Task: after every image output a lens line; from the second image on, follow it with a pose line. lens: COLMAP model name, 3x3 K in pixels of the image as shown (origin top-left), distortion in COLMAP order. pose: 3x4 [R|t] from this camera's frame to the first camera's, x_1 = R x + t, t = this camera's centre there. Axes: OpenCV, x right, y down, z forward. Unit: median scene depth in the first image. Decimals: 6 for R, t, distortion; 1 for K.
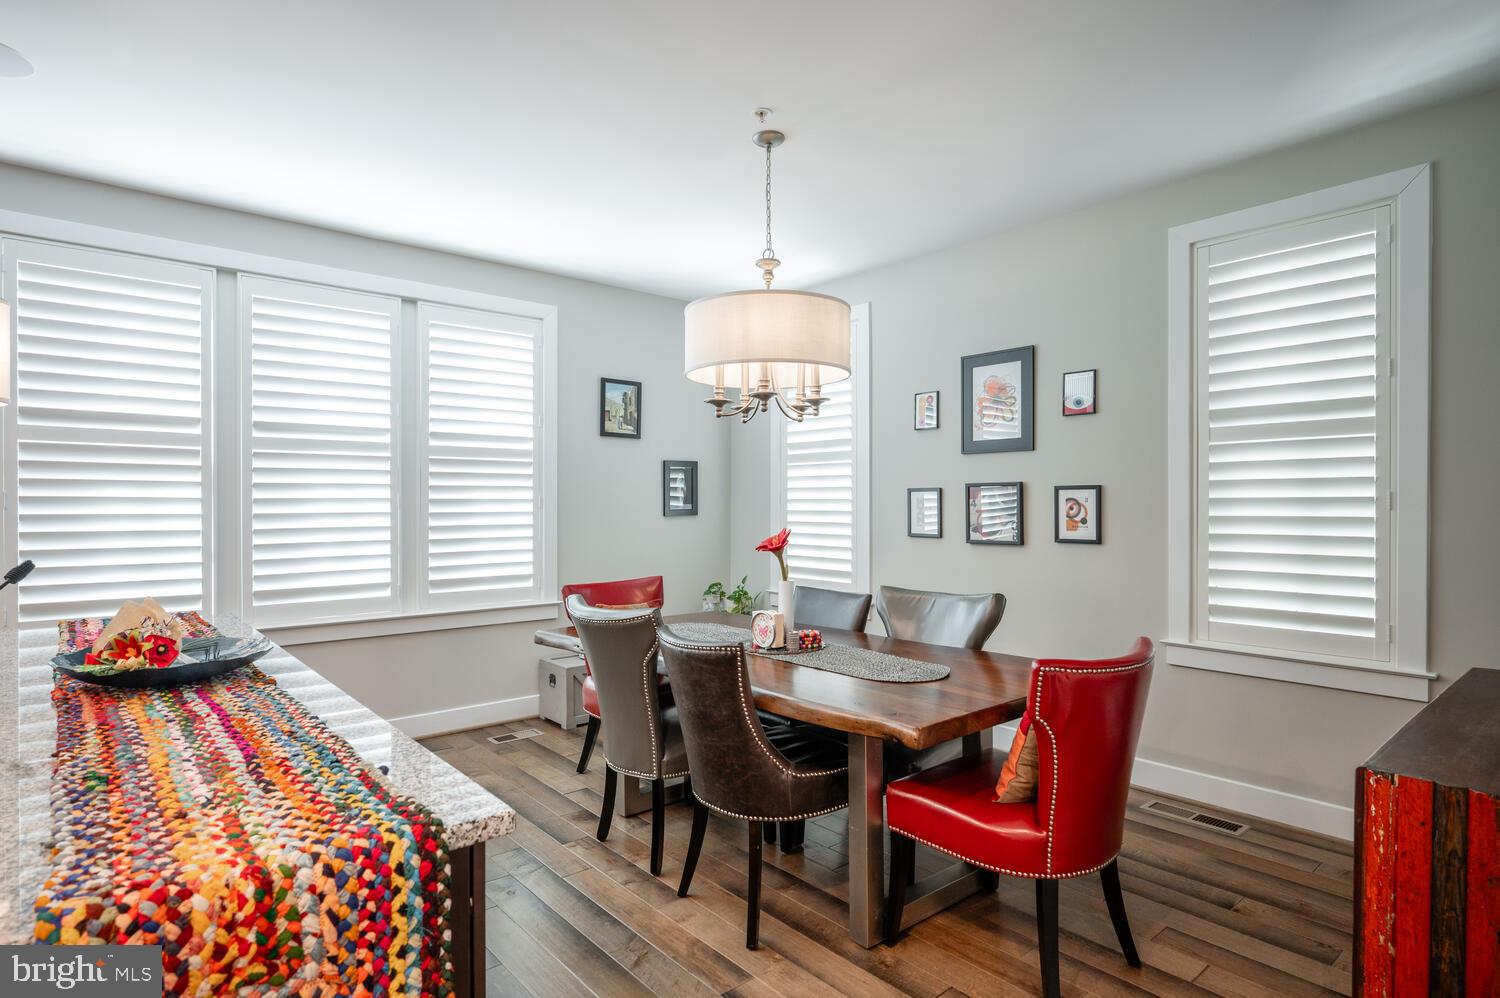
lens RADIAL K [[808.1, 0, 756.9], [0, 808.1, 502.9], [0, 0, 1]] dist [0.000742, -0.000112]
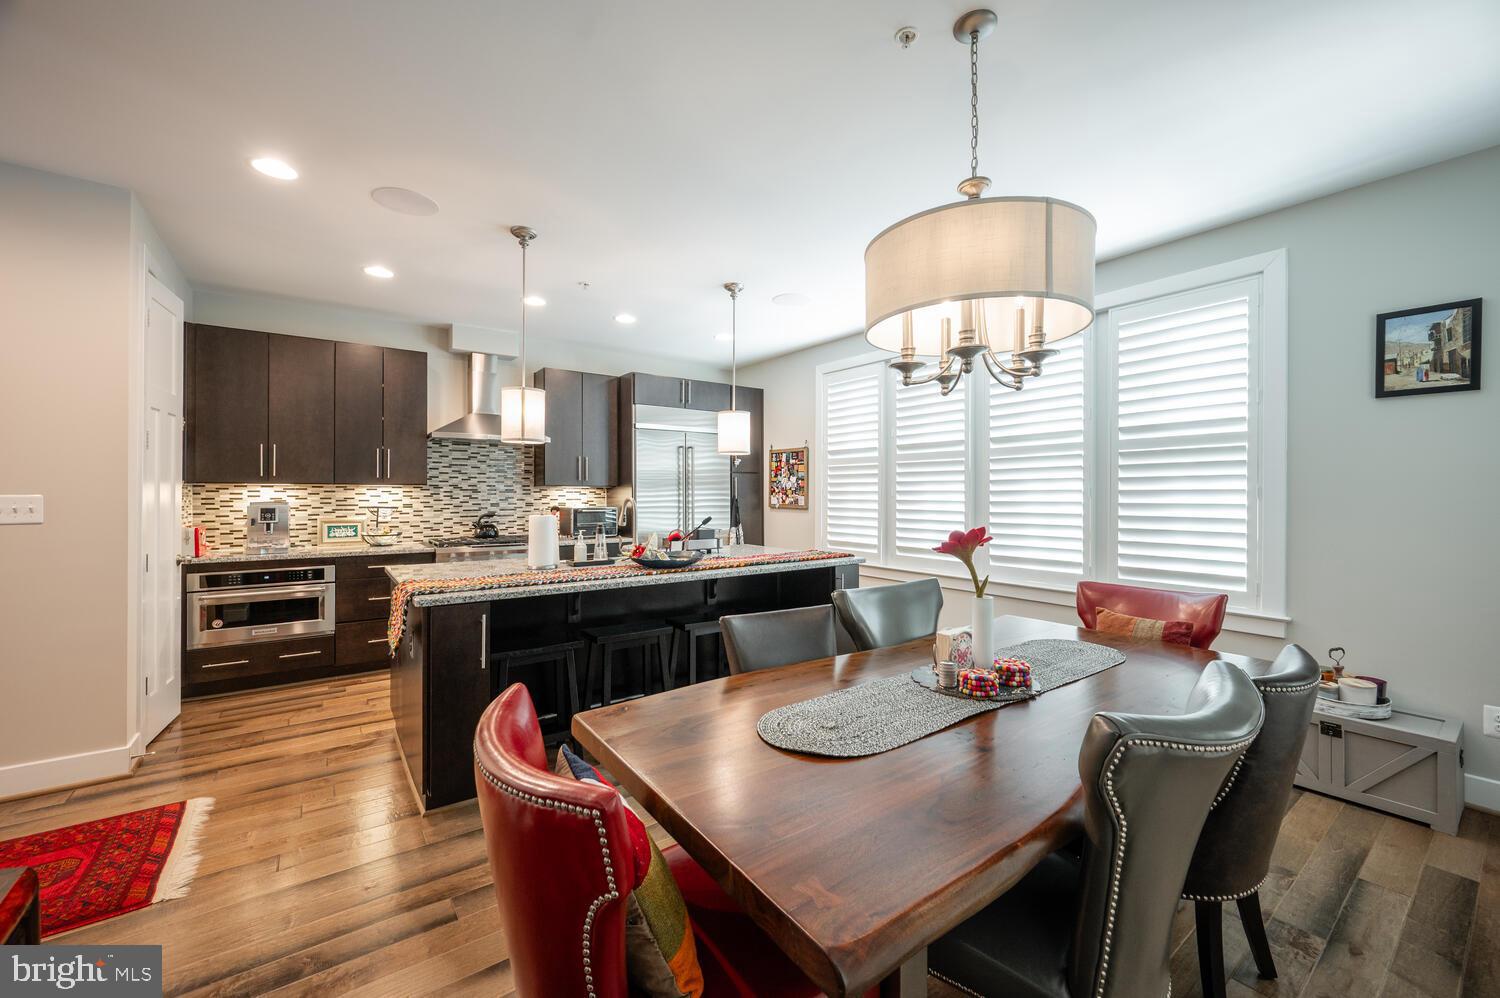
lens RADIAL K [[578.2, 0, 756.7], [0, 578.2, 494.7], [0, 0, 1]] dist [-0.001655, -0.000070]
pose [[-0.061334, -0.000479, -0.998117, 0.358104], [-0.003257, 0.999995, -0.000280, 0.002441], [0.998112, 0.003234, -0.061335, 0.525118]]
